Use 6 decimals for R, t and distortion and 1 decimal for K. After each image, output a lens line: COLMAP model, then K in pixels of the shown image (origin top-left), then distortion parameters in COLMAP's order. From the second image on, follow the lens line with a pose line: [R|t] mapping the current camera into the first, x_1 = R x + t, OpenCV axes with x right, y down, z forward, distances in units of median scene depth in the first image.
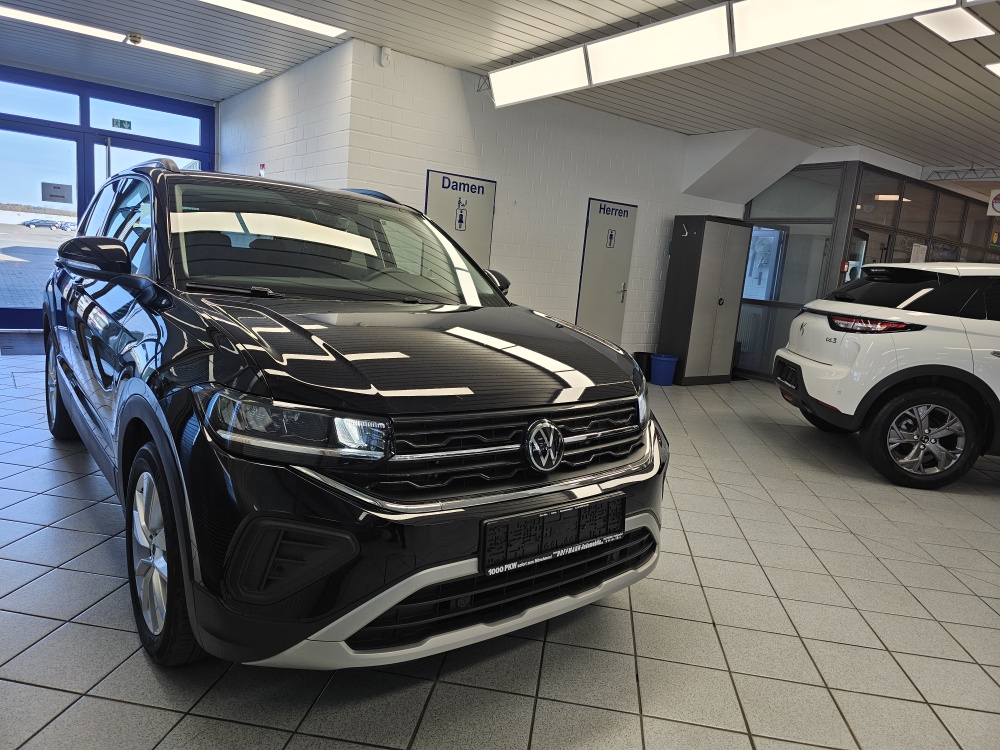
lens RADIAL K [[681.3, 0, 500.0], [0, 681.3, 375.0], [0, 0, 1]] dist [0.079356, -0.089657]
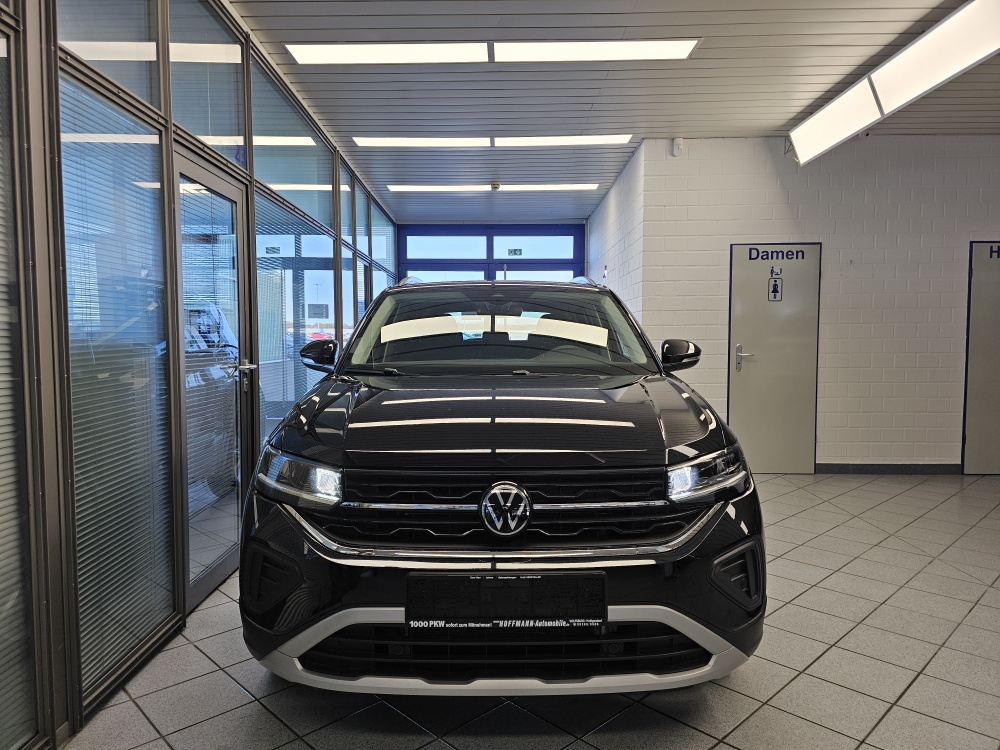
lens RADIAL K [[681.3, 0, 500.0], [0, 681.3, 375.0], [0, 0, 1]] dist [0.079356, -0.089657]
pose [[0.776651, -0.051527, -0.627820, 0.239290], [-0.032557, 0.992034, -0.121694, 0.011000], [0.629089, 0.114954, 0.768787, 0.074303]]
